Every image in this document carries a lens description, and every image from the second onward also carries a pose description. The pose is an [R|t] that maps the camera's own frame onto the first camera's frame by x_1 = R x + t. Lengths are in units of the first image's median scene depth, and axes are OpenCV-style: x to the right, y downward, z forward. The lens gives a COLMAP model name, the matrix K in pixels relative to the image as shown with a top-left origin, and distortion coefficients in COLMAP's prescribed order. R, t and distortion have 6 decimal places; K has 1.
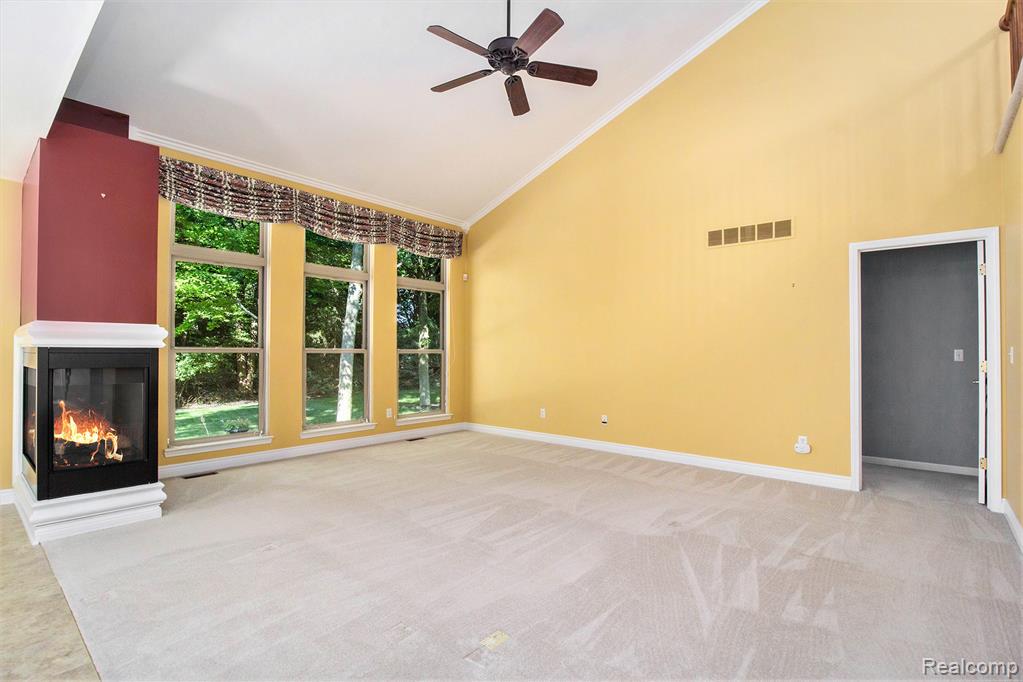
lens RADIAL K [[490.1, 0, 516.2], [0, 490.1, 340.9], [0, 0, 1]] dist [-0.002175, -0.003761]
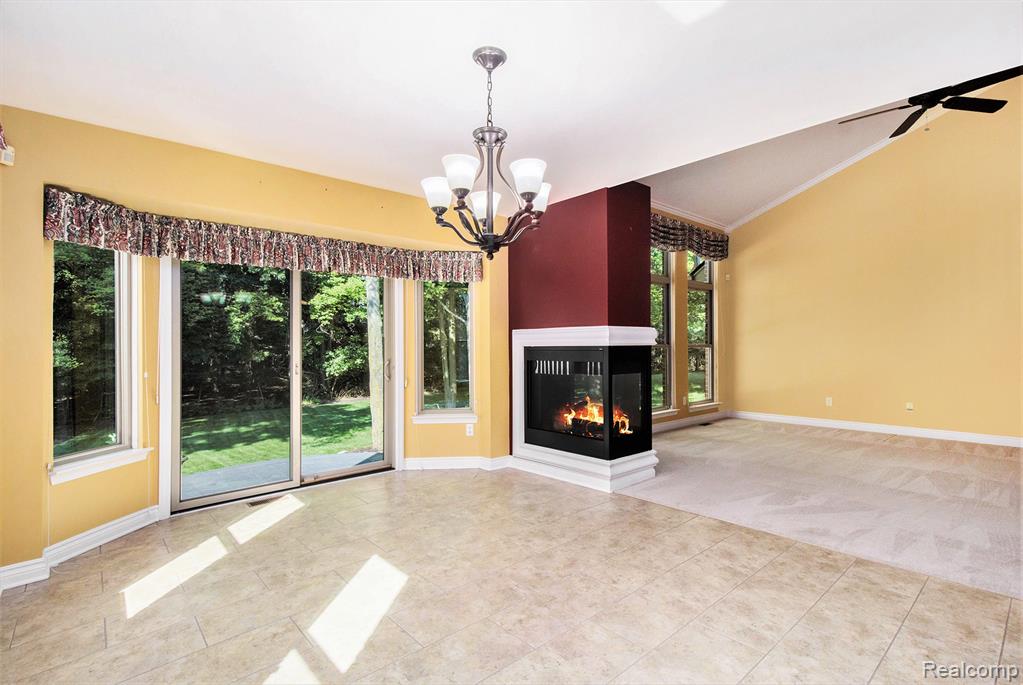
lens RADIAL K [[490.1, 0, 527.7], [0, 490.1, 346.2], [0, 0, 1]] dist [-0.002175, -0.003761]
pose [[0.992509, -0.012278, -0.121553, -0.531231], [0.014959, 0.999664, 0.021166, -0.009435], [0.121252, -0.022826, 0.992359, -0.182785]]
